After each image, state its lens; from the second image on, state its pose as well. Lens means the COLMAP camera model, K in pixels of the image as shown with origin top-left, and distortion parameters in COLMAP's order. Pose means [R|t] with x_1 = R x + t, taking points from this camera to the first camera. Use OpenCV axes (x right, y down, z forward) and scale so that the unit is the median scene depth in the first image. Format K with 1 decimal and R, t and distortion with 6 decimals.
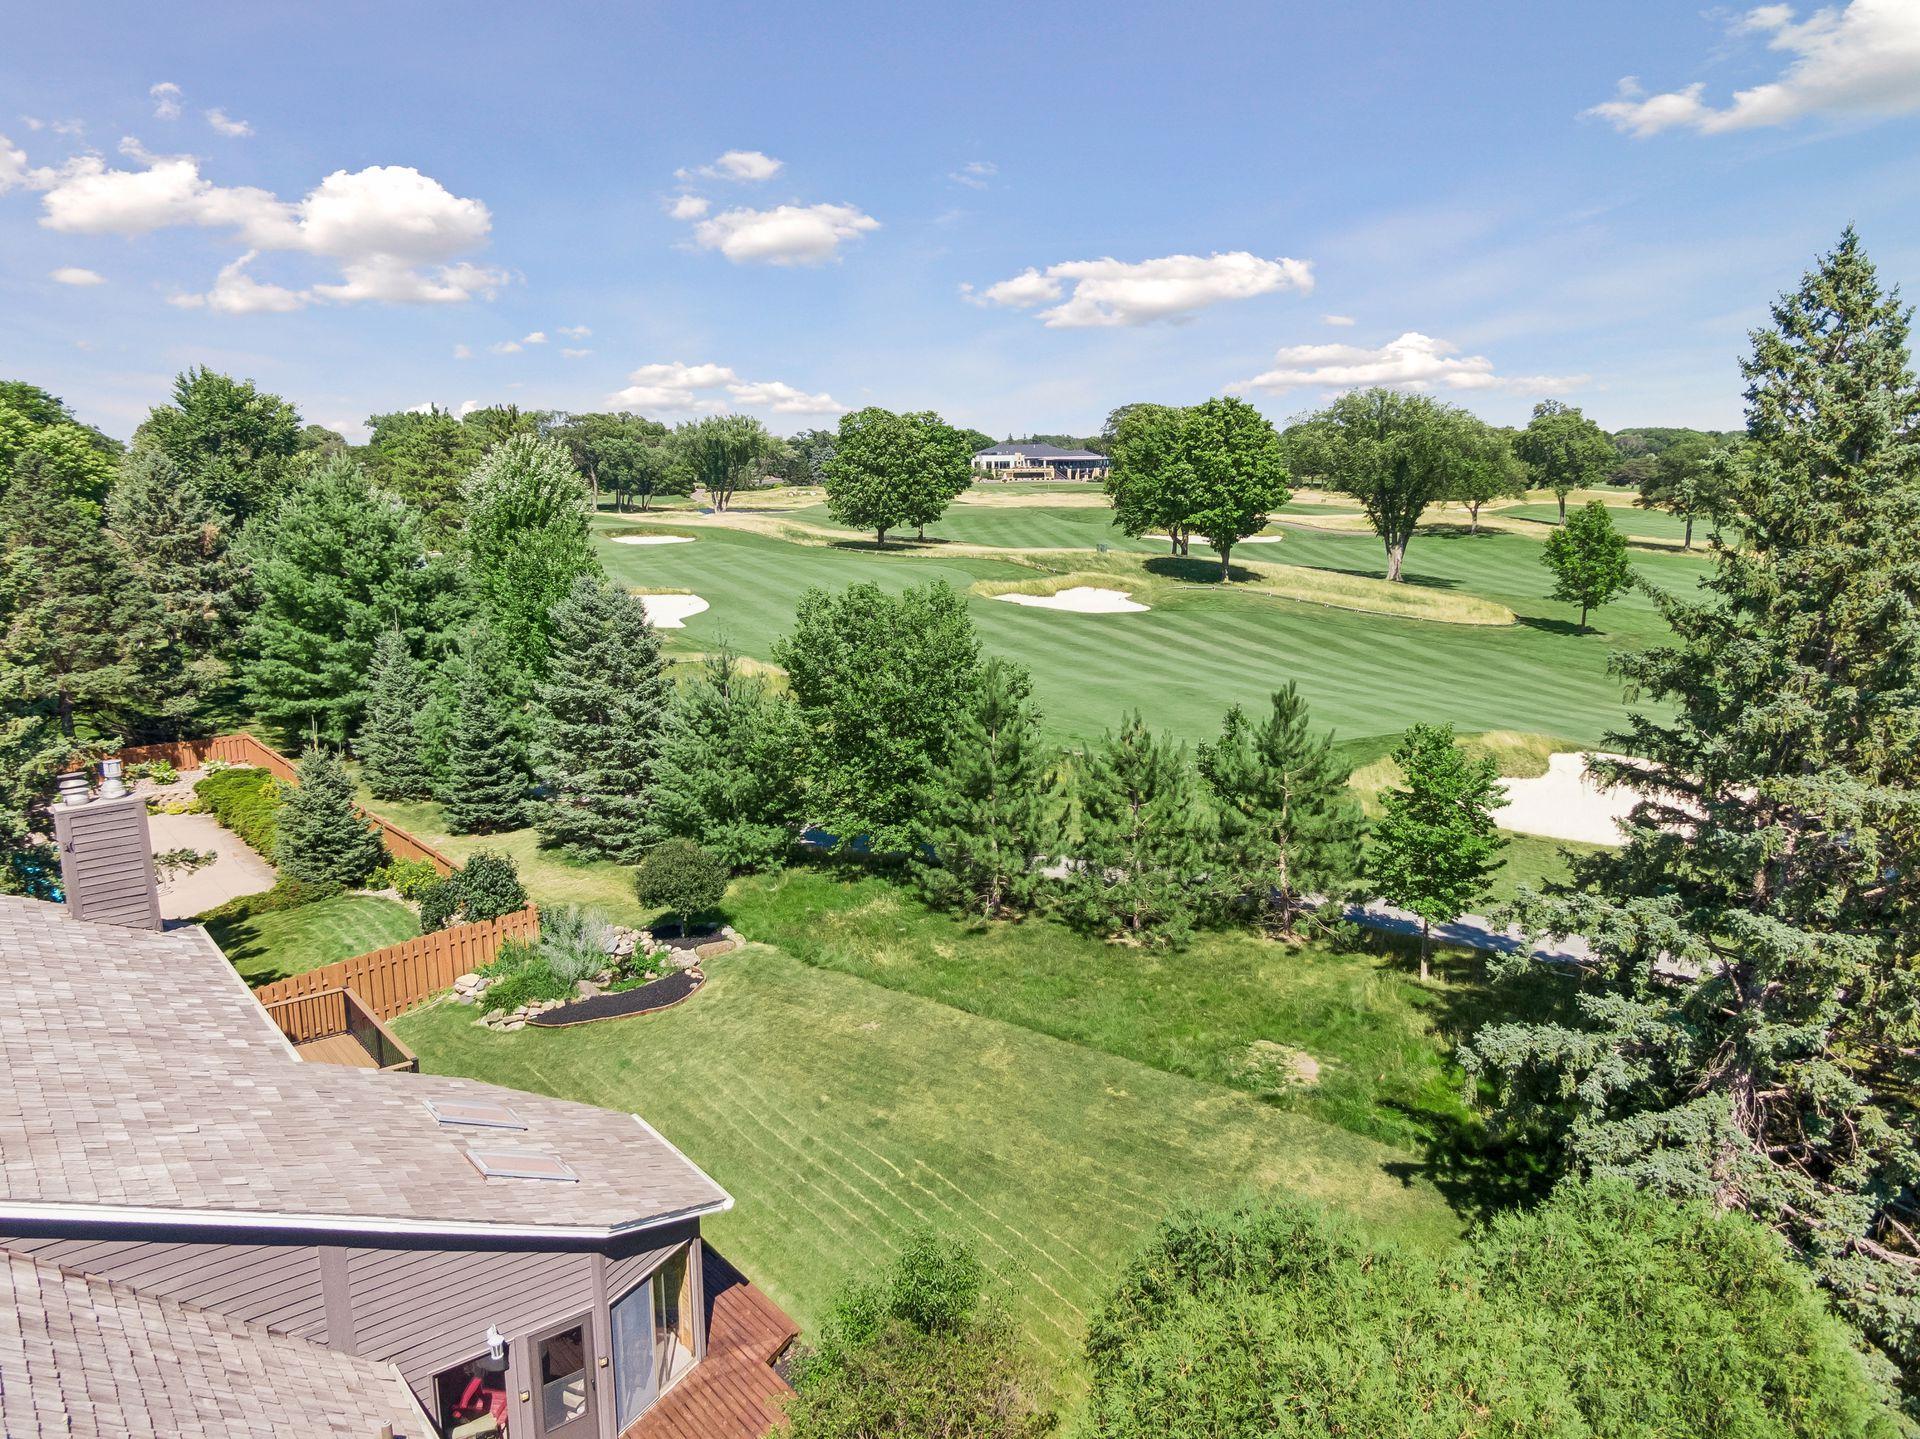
lens RADIAL K [[1288.3, 0, 968.0], [0, 1288.3, 651.1], [0, 0, 1]] dist [0.020185, -0.000881]
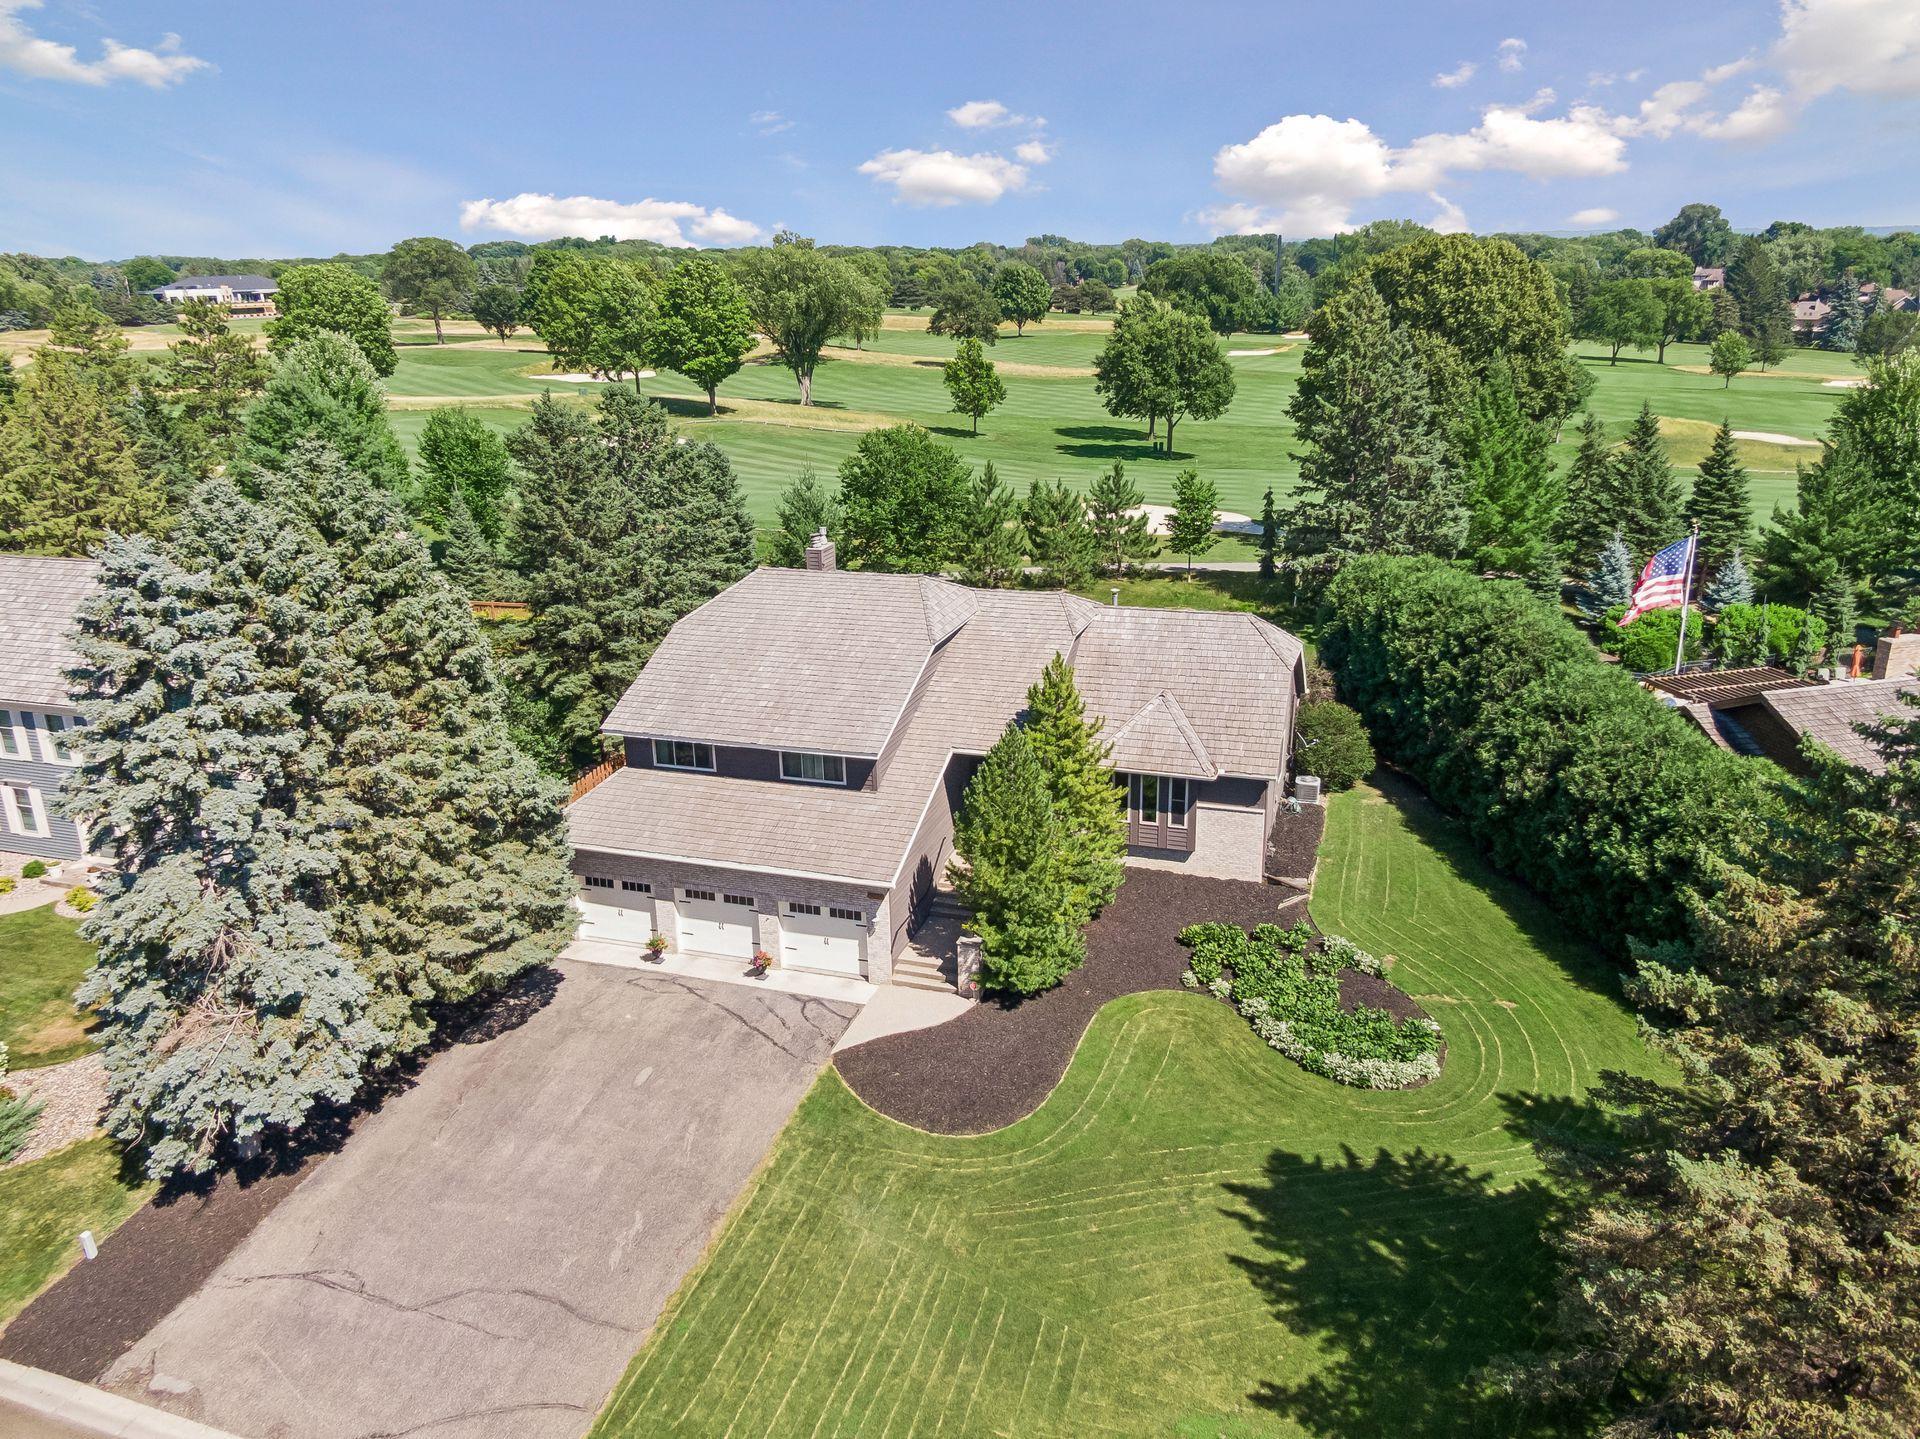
lens RADIAL K [[1288.3, 0, 968.0], [0, 1288.3, 651.1], [0, 0, 1]] dist [0.020185, -0.000881]
pose [[0.826469, -0.170092, 0.536673, -0.307254], [0.097762, 0.982145, 0.160726, -0.008058], [-0.554429, -0.080369, 0.828341, -0.173329]]
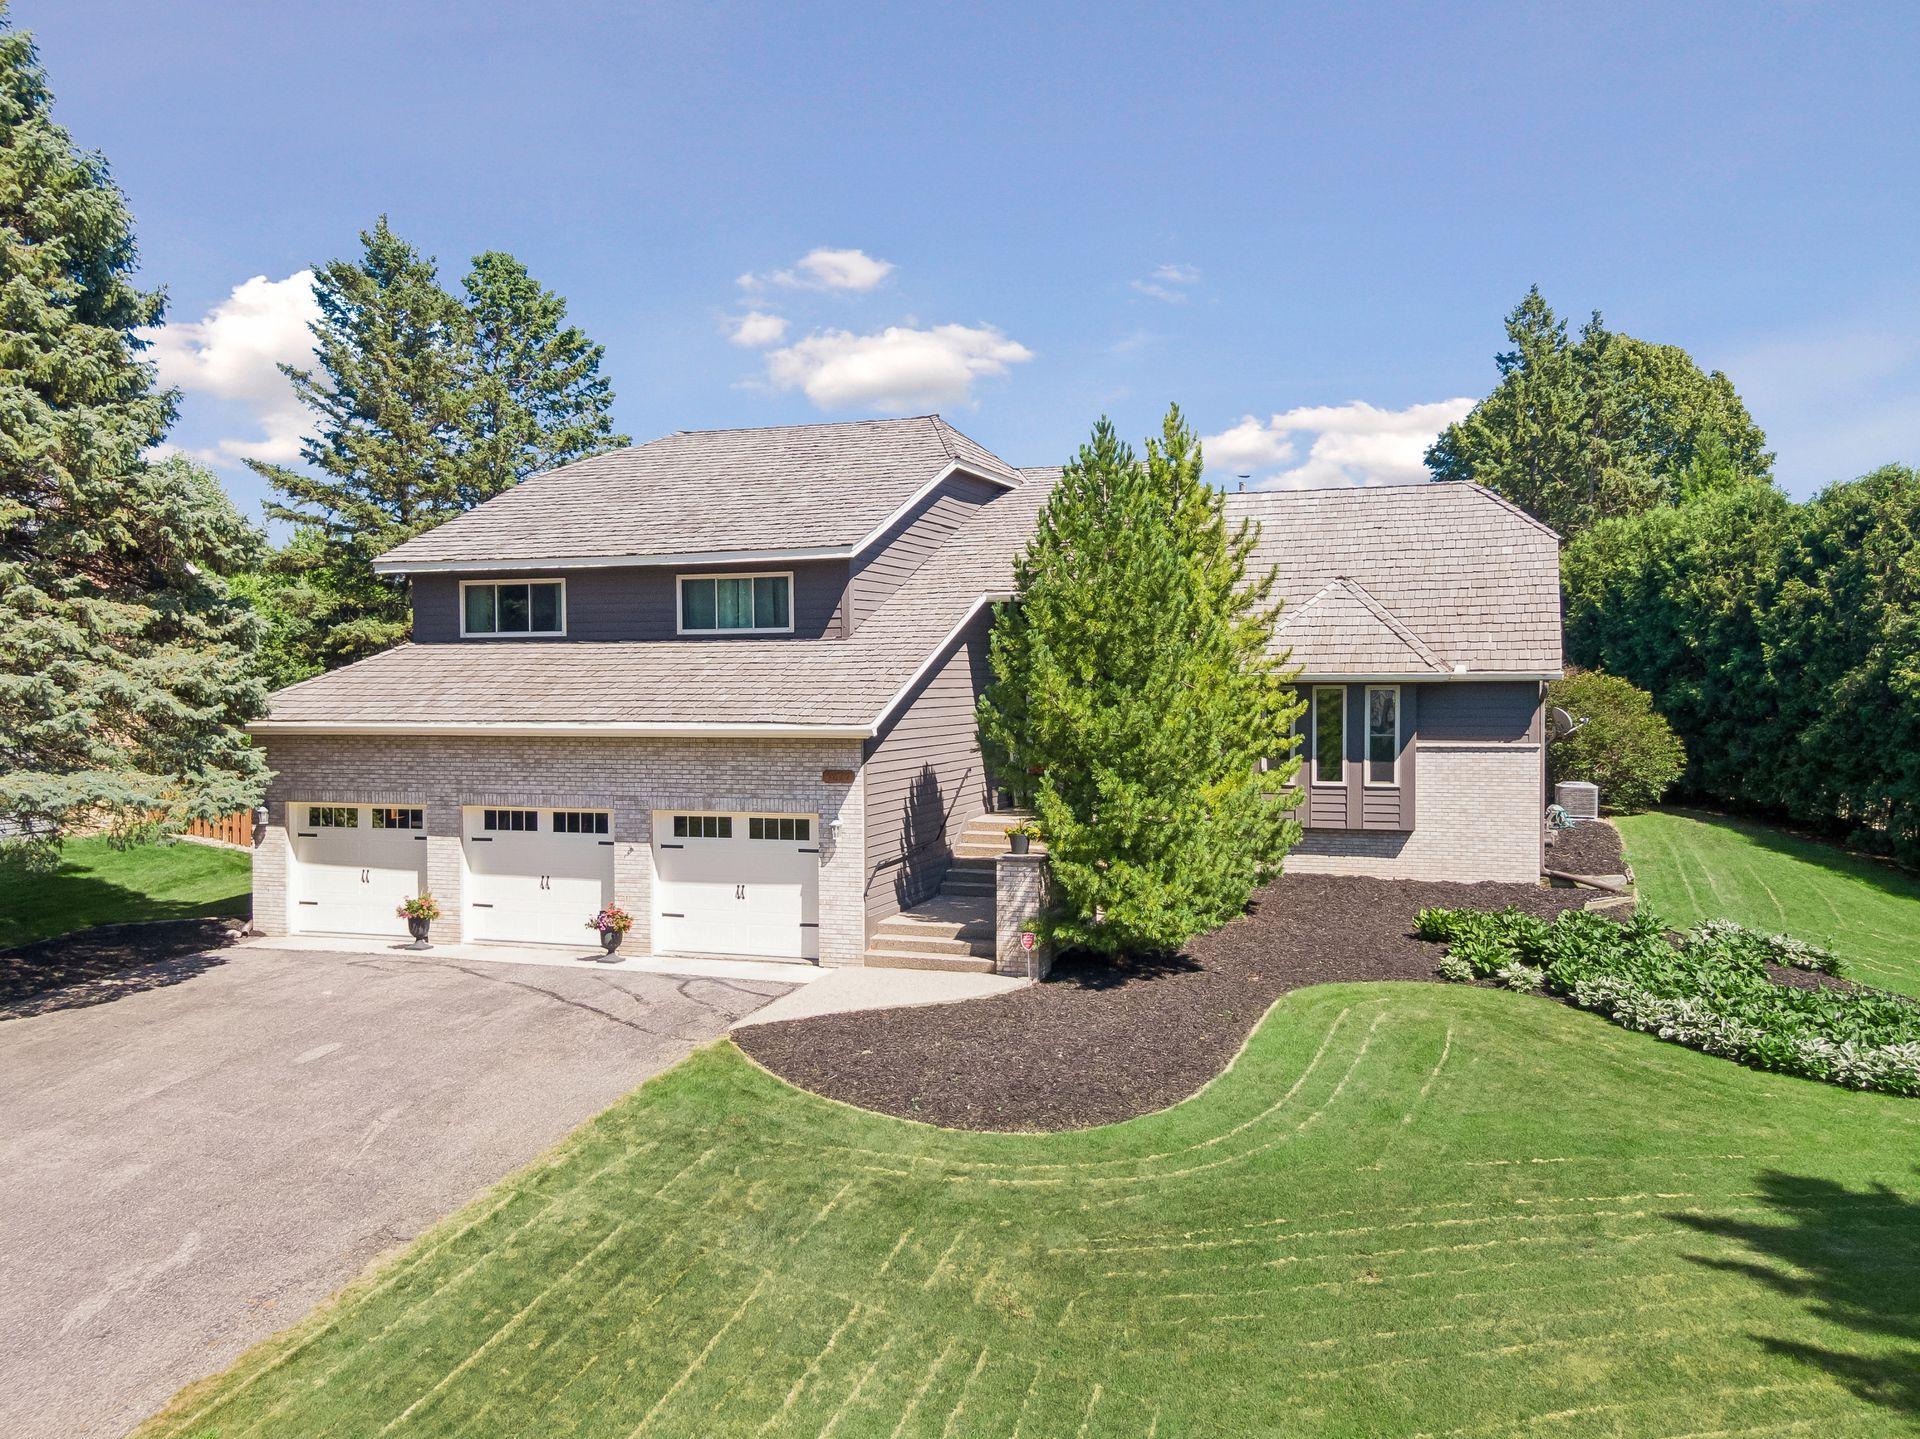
lens RADIAL K [[1459.1, 0, 960.0], [0, 1459.1, 719.5], [0, 0, 1]] dist [0.012534, 0.003093]
pose [[0.834493, -0.013981, 0.550841, -0.260584], [0.084277, 0.991155, -0.102519, 0.100161], [-0.544535, 0.131974, 0.828290, -0.077060]]
